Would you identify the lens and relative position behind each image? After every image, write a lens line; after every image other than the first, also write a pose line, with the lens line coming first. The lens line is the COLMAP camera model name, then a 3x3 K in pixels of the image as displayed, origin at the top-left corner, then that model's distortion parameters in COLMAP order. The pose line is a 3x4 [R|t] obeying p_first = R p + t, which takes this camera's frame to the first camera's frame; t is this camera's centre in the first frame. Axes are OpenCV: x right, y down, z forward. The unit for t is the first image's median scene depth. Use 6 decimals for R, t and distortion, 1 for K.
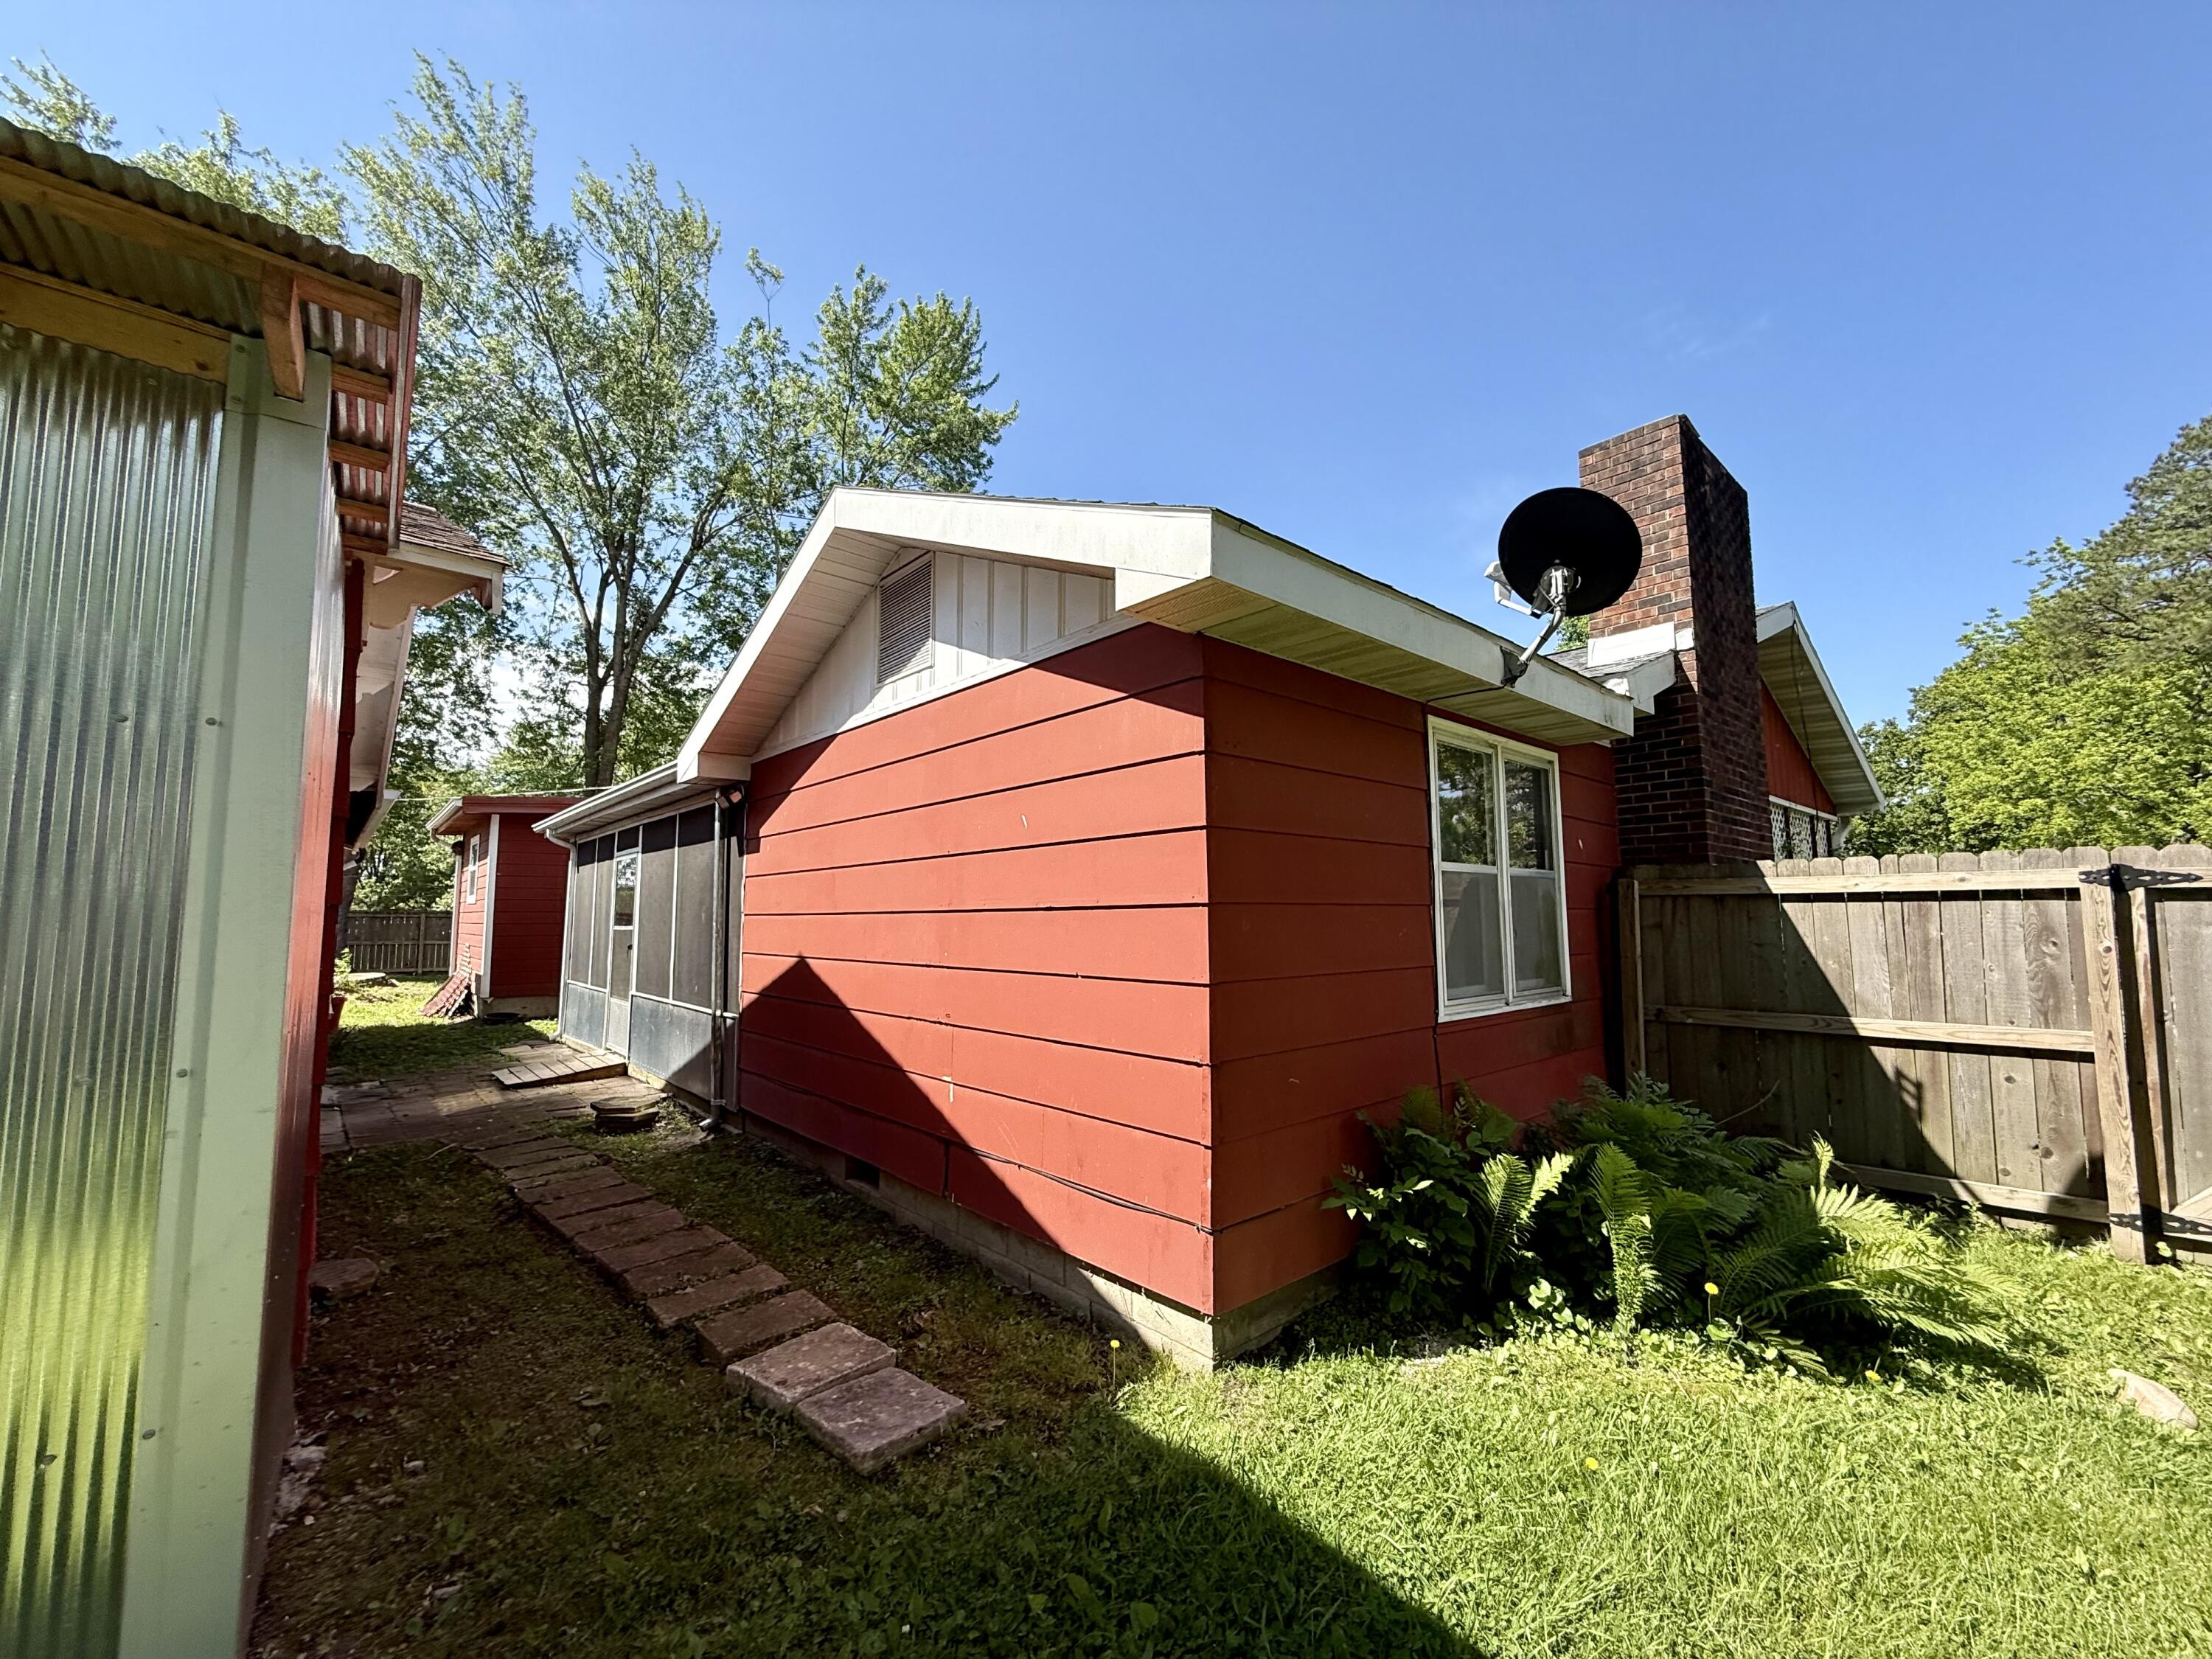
lens RADIAL K [[870.3, 0, 1102.3], [0, 870.3, 837.3], [0, 0, 1]] dist [-0.000527, -0.000347]
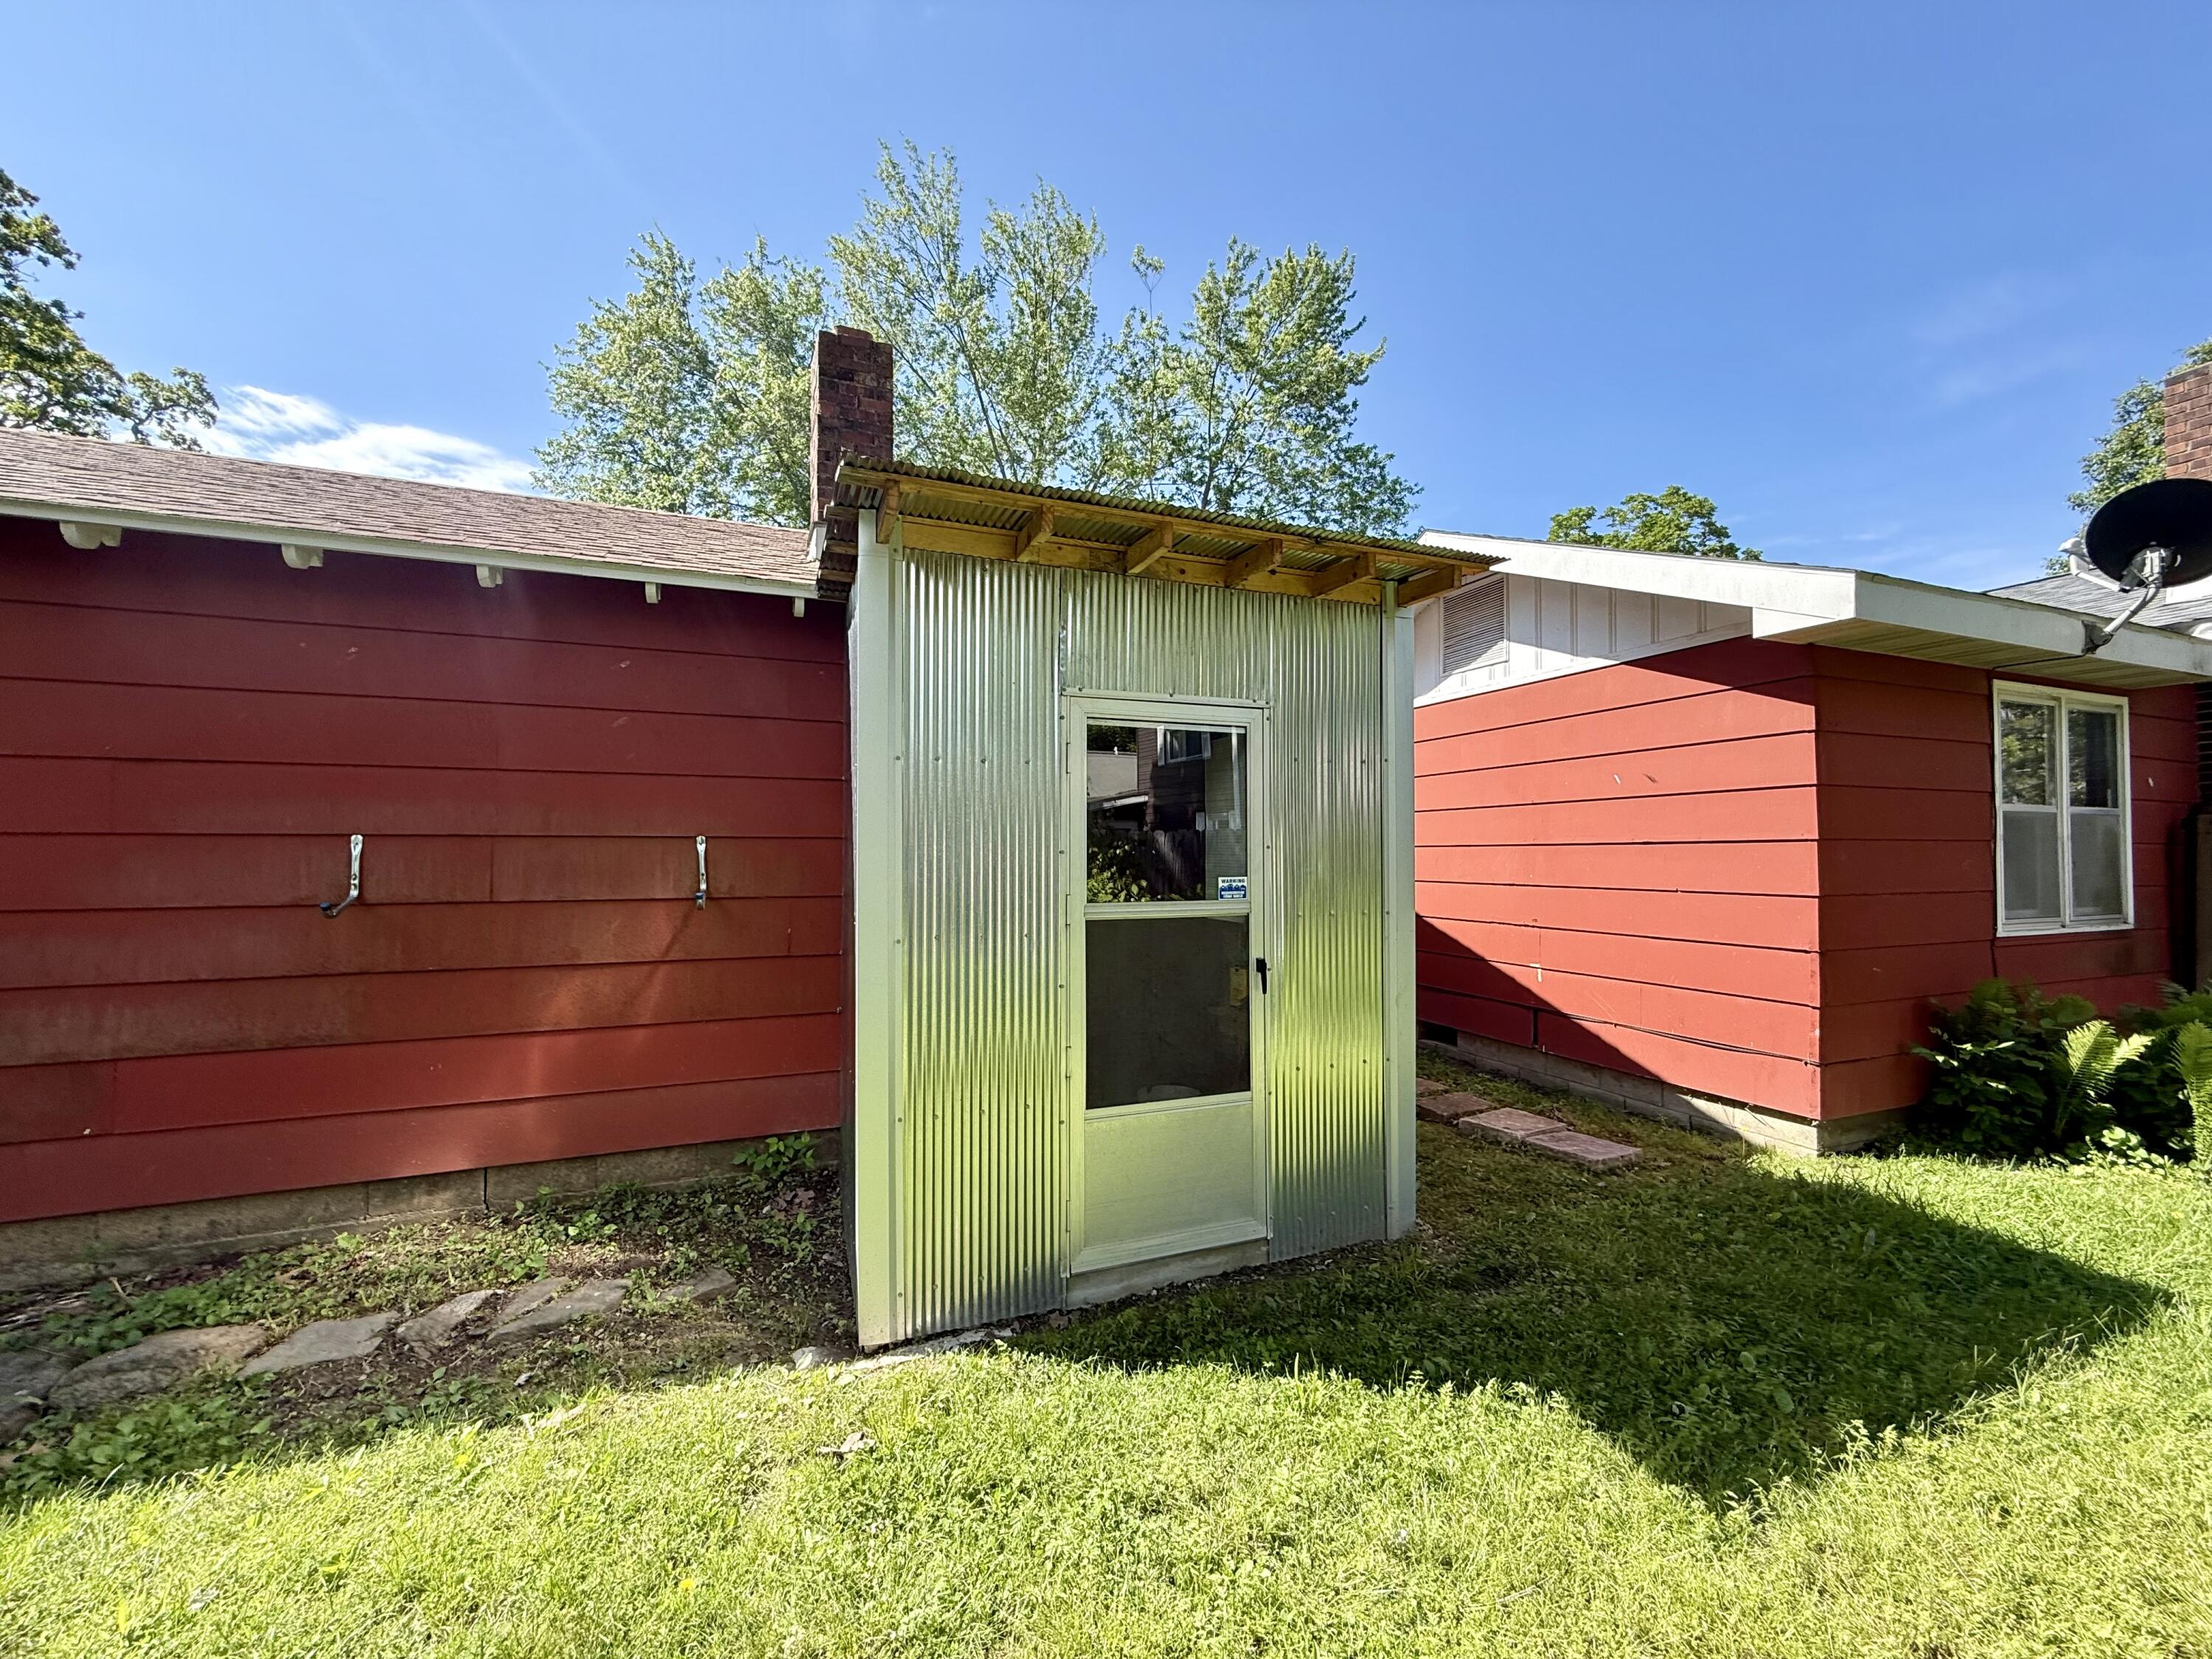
lens RADIAL K [[870.3, 0, 1102.3], [0, 870.3, 837.3], [0, 0, 1]] dist [-0.000527, -0.000347]
pose [[0.941107, -0.001673, -0.338105, -0.379015], [0.027304, 0.997098, 0.071068, -0.046303], [0.337005, -0.076114, 0.938421, -0.549823]]
